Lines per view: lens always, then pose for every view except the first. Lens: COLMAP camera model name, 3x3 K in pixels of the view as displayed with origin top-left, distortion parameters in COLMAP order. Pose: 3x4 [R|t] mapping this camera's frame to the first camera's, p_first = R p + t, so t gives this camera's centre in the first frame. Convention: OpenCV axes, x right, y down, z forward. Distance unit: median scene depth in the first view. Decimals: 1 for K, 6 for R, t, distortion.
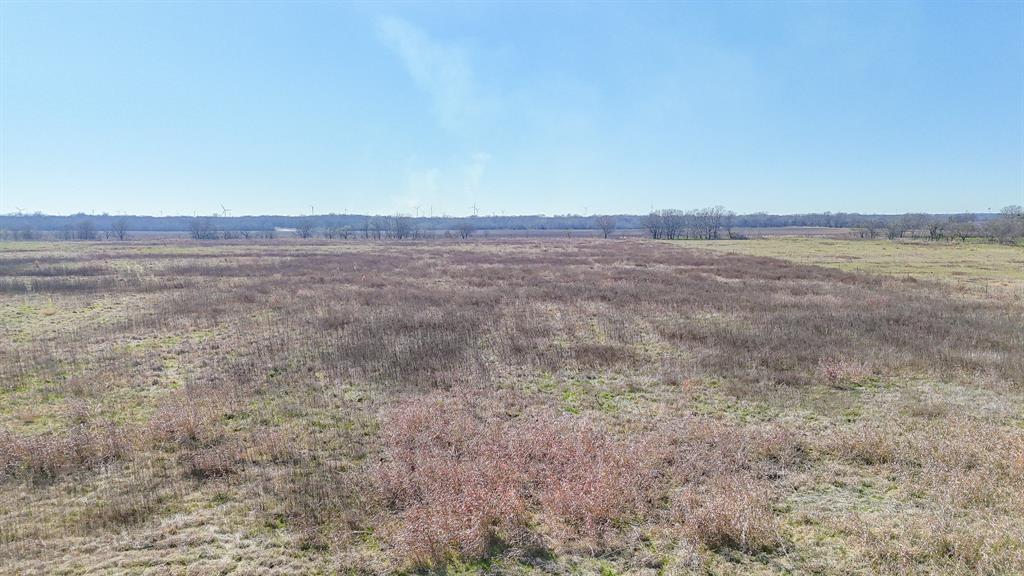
lens RADIAL K [[754.2, 0, 511.6], [0, 754.2, 288.3], [0, 0, 1]] dist [0.070392, -0.061769]
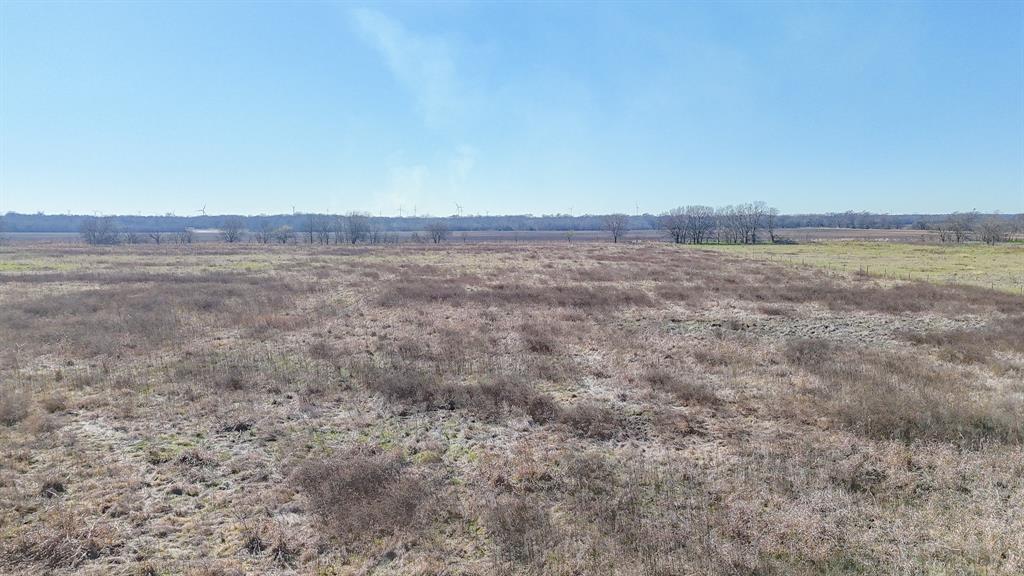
lens RADIAL K [[754.2, 0, 509.7], [0, 754.2, 289.6], [0, 0, 1]] dist [0.070392, -0.061769]
pose [[0.999846, -0.000589, 0.017567, -0.000371], [0.000573, 0.999999, 0.000907, -0.015963], [-0.017567, -0.000897, 0.999845, 0.189006]]
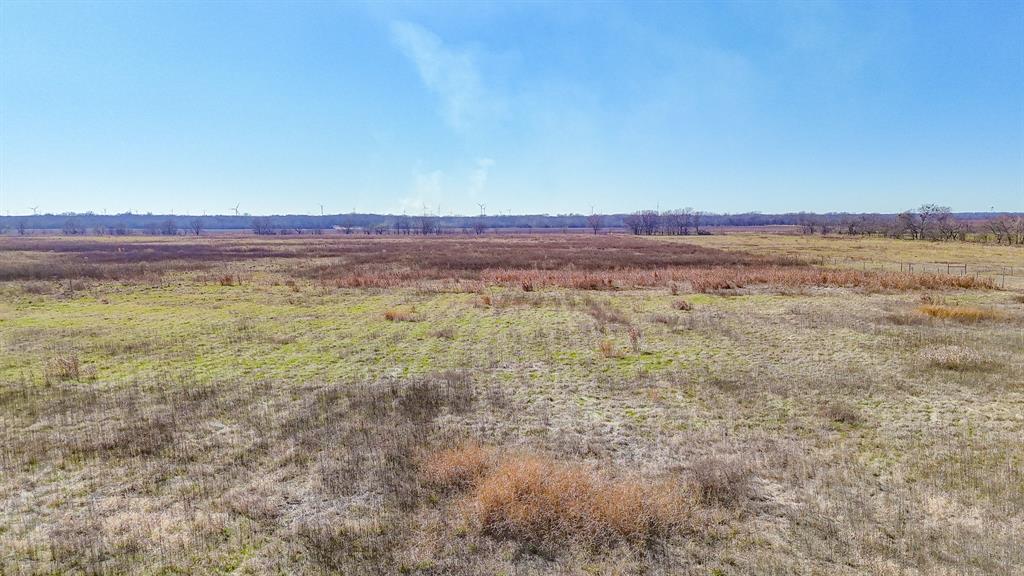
lens RADIAL K [[754.2, 0, 513.2], [0, 754.2, 292.0], [0, 0, 1]] dist [0.070392, -0.061769]
pose [[0.999979, 0.000610, -0.006454, 0.000998], [-0.000569, 0.999980, 0.006270, 0.017092], [0.006458, -0.006266, 0.999960, -0.190160]]
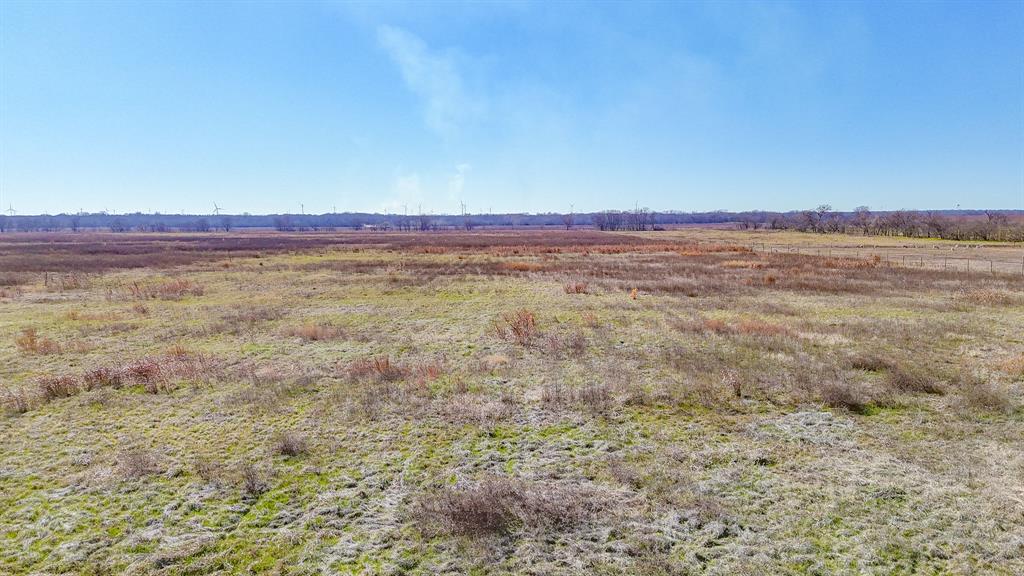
lens RADIAL K [[754.2, 0, 512.3], [0, 754.2, 291.5], [0, 0, 1]] dist [0.070392, -0.061769]
pose [[0.999791, -0.004721, 0.019913, -0.007818], [0.004571, 0.999961, 0.007561, 0.035087], [-0.019948, -0.007469, 0.999773, -0.383852]]
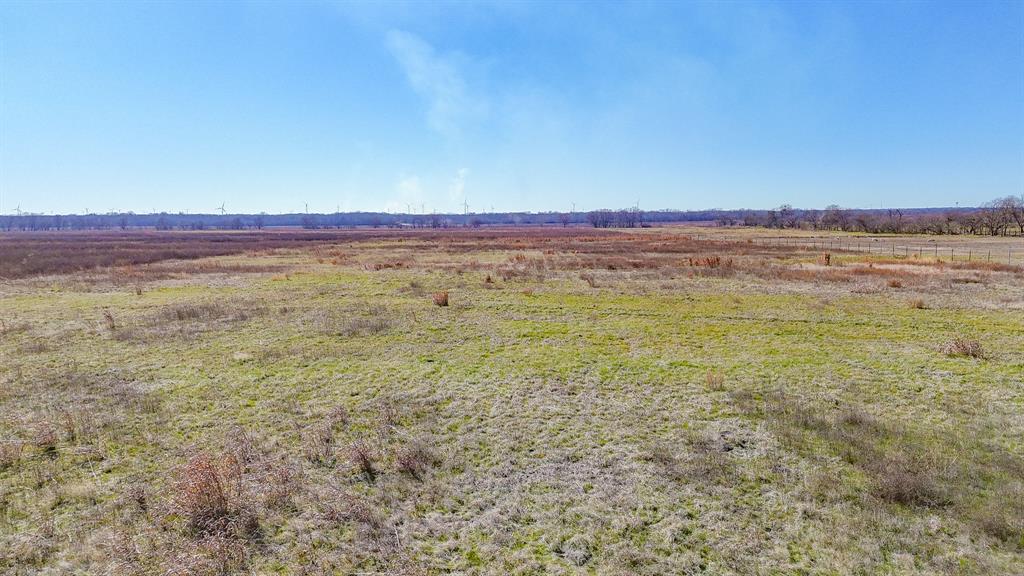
lens RADIAL K [[754.2, 0, 512.1], [0, 754.2, 292.5], [0, 0, 1]] dist [0.070392, -0.061769]
pose [[0.999815, -0.007312, 0.017777, -0.013052], [0.007125, 0.999919, 0.010581, 0.048377], [-0.017853, -0.010452, 0.999786, -0.528752]]
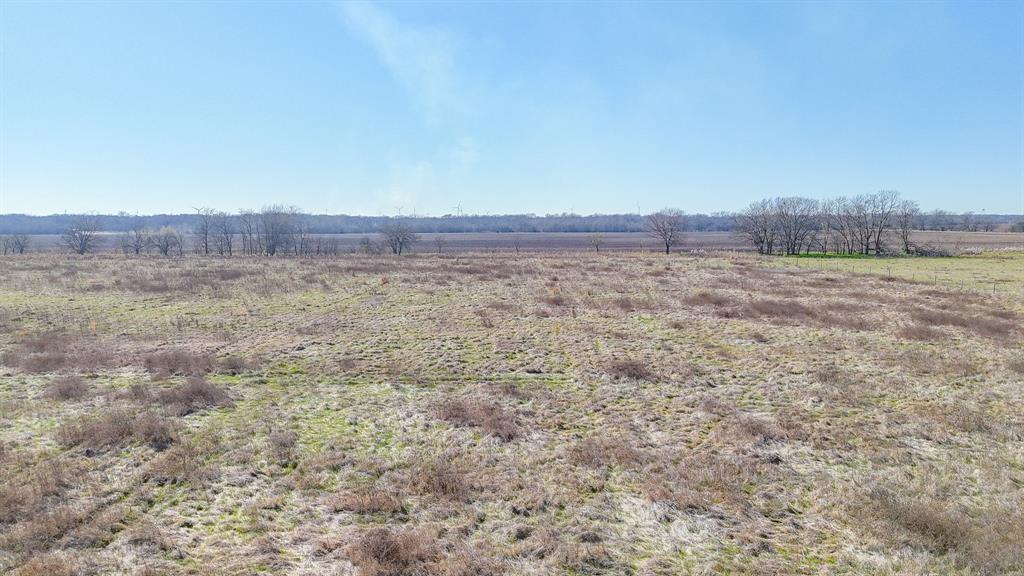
lens RADIAL K [[754.2, 0, 515.0], [0, 754.2, 279.7], [0, 0, 1]] dist [0.070392, -0.061769]
pose [[0.999745, -0.001003, 0.022571, 0.006051], [0.001288, 0.999920, -0.012615, -0.037604], [-0.022556, 0.012641, 0.999666, 0.431798]]
